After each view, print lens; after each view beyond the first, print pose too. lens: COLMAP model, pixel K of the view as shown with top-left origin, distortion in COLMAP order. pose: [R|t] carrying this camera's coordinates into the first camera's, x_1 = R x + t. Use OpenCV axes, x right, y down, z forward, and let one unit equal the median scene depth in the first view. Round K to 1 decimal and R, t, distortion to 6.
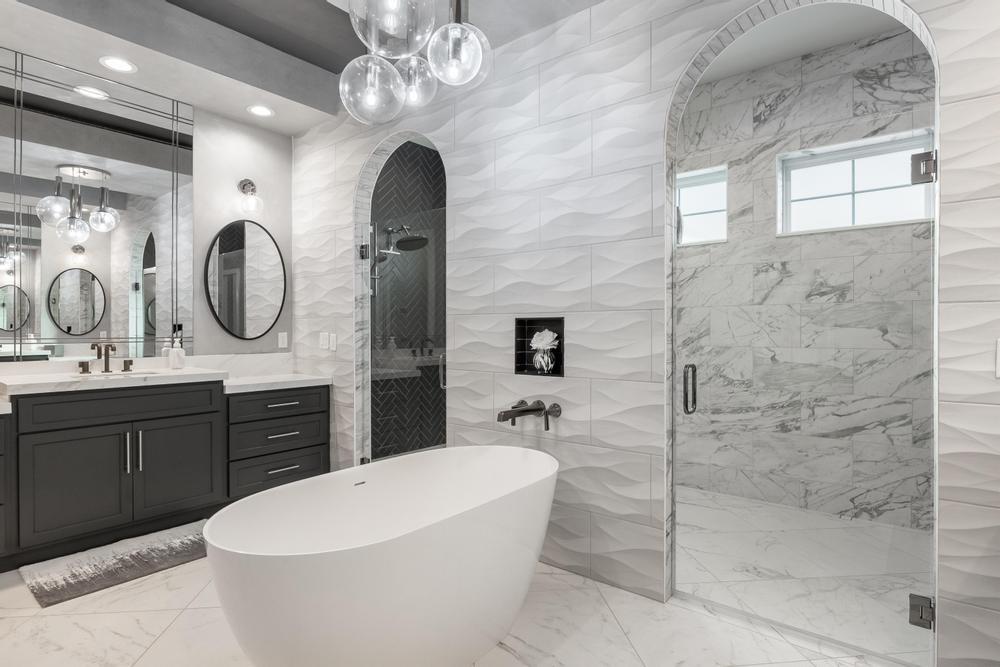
lens RADIAL K [[541.8, 0, 500.0], [0, 541.8, 333.5], [0, 0, 1]] dist [0.001148, 0.000559]
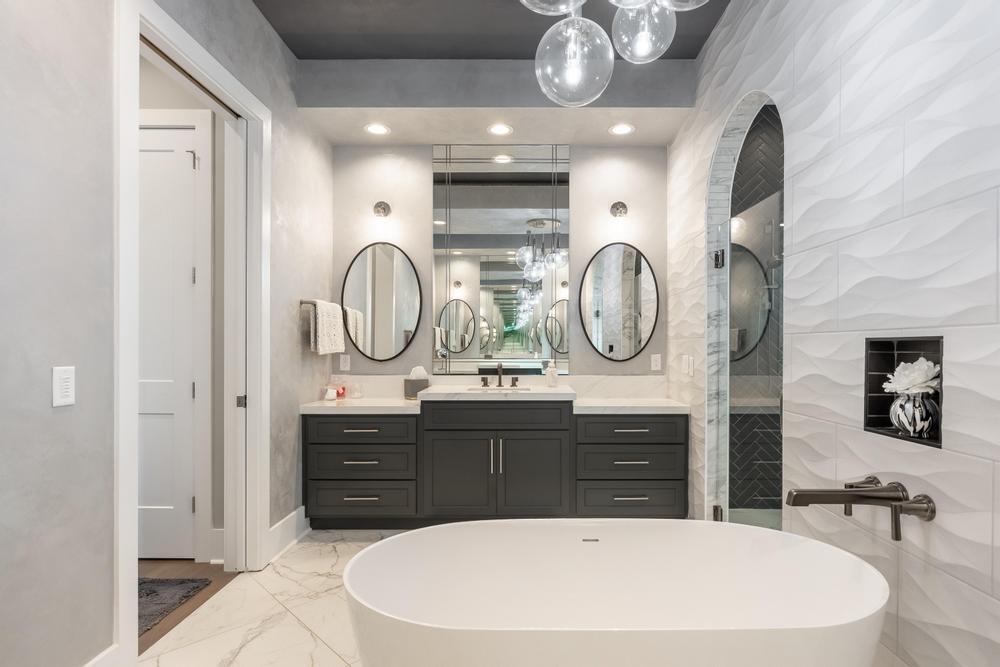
lens RADIAL K [[526.6, 0, 502.9], [0, 526.6, 351.5], [0, 0, 1]] dist [-0.001461, -0.000876]
pose [[0.626316, 0.006815, -0.779540, 0.213678], [-0.005804, 0.999975, 0.004079, -0.012500], [0.779548, 0.001970, 0.626340, 0.291984]]
